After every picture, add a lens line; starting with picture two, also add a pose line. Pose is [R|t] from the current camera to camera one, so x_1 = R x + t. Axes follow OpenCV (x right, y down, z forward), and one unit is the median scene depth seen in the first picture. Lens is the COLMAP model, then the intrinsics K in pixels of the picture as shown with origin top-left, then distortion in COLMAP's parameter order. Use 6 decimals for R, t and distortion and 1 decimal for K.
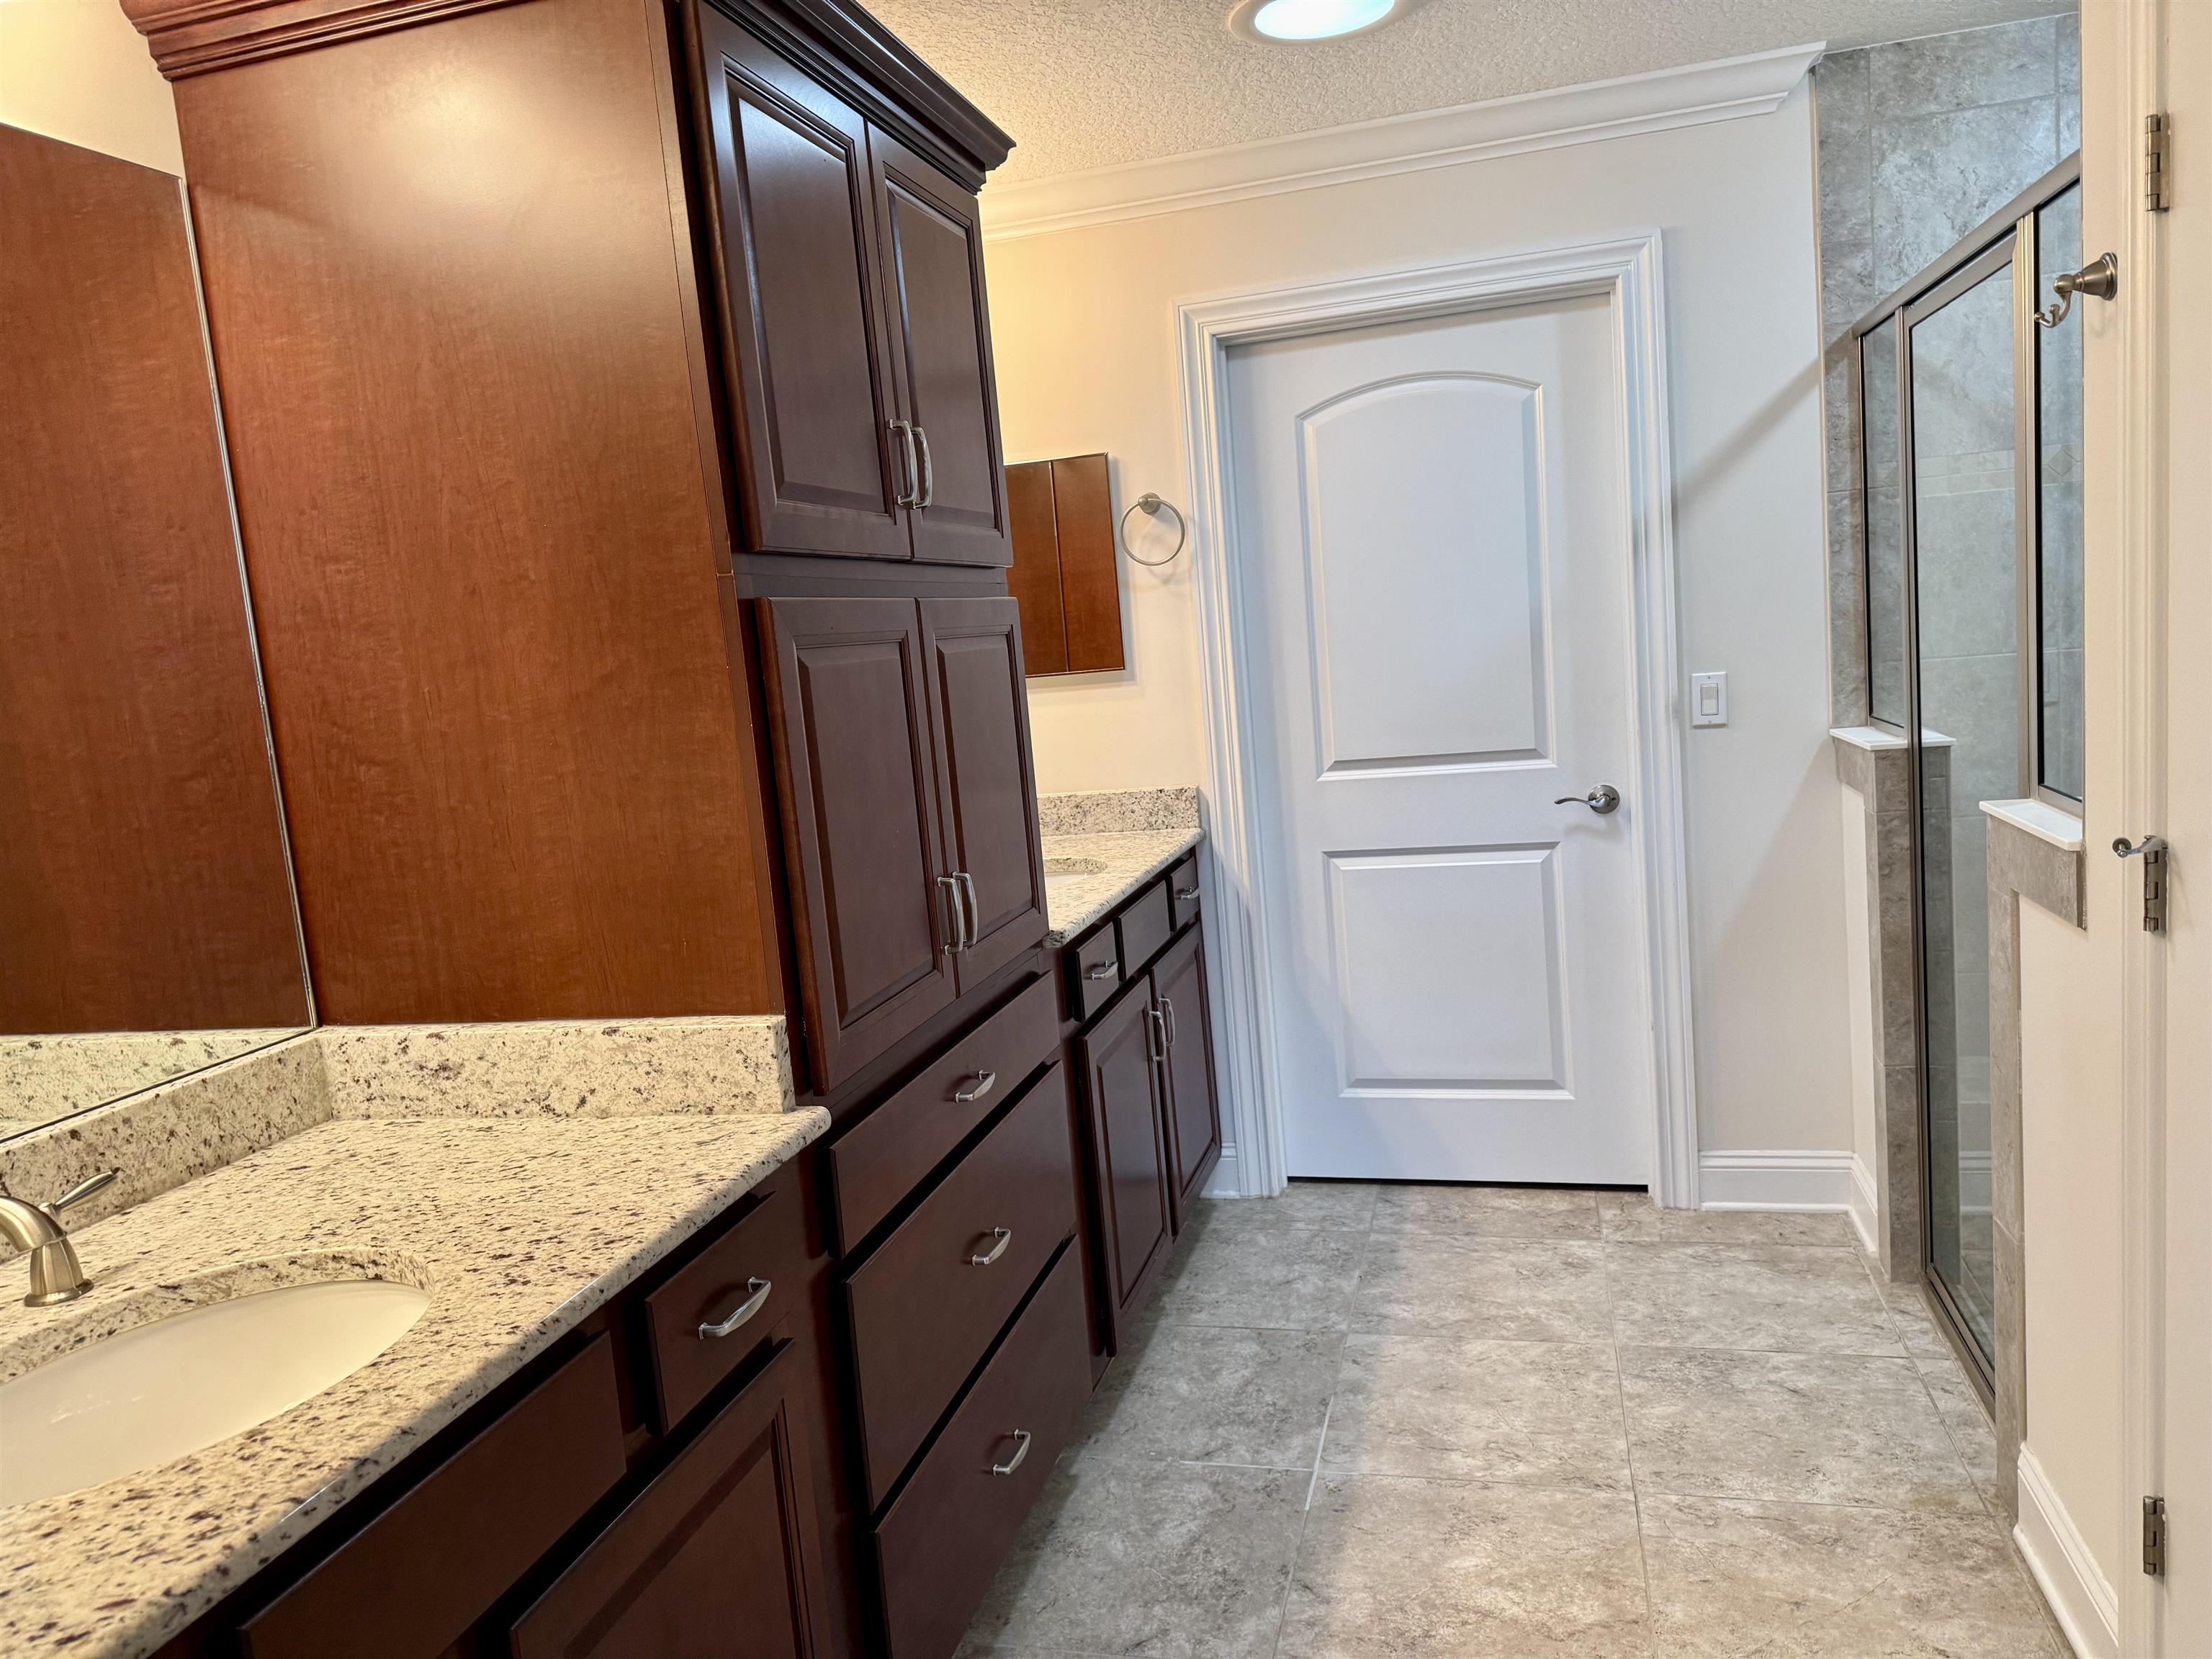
lens RADIAL K [[1547.4, 0, 1106.0], [0, 1547.4, 829.5], [0, 0, 1]] dist [-0.001208, -0.001905]
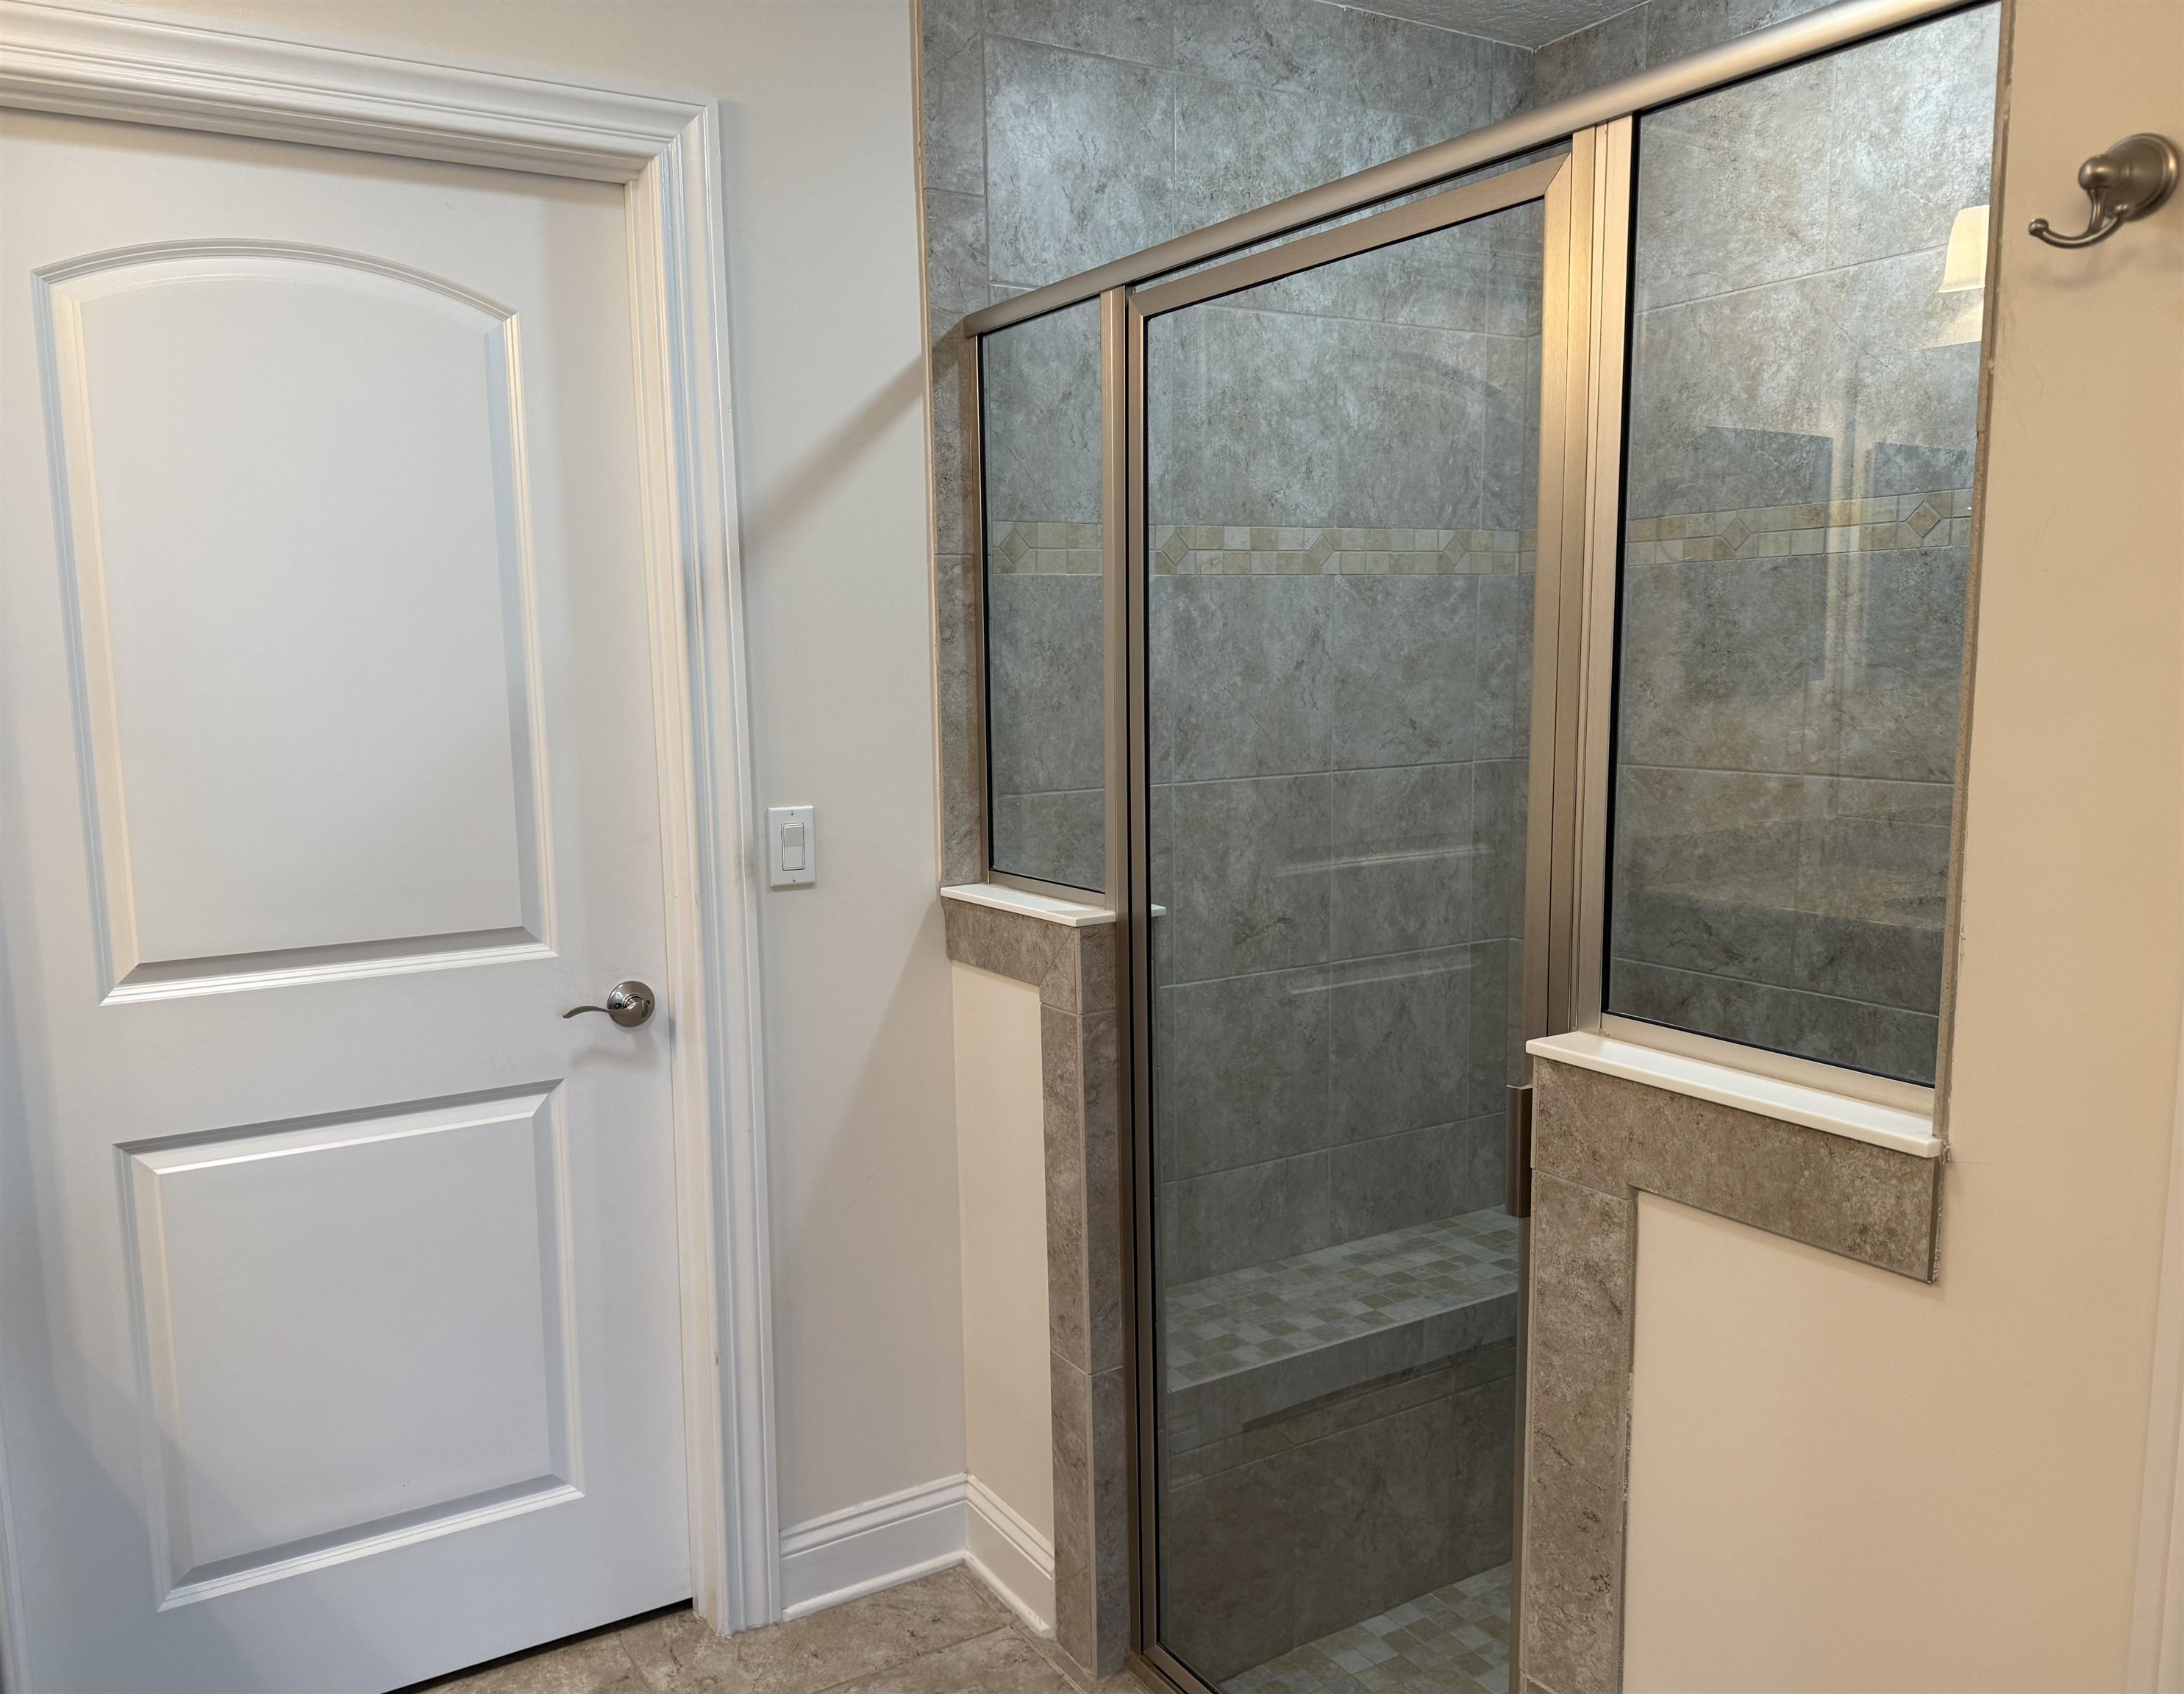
lens RADIAL K [[1641.2, 0, 1005.7], [0, 1641.2, 885.4], [0, 0, 1]] dist [0.198863, -0.447739]
pose [[0.701574, -0.025202, 0.712151, -0.051348], [0.046158, 0.998883, -0.010124, -0.058132], [-0.711101, 0.039974, 0.701953, 0.456267]]
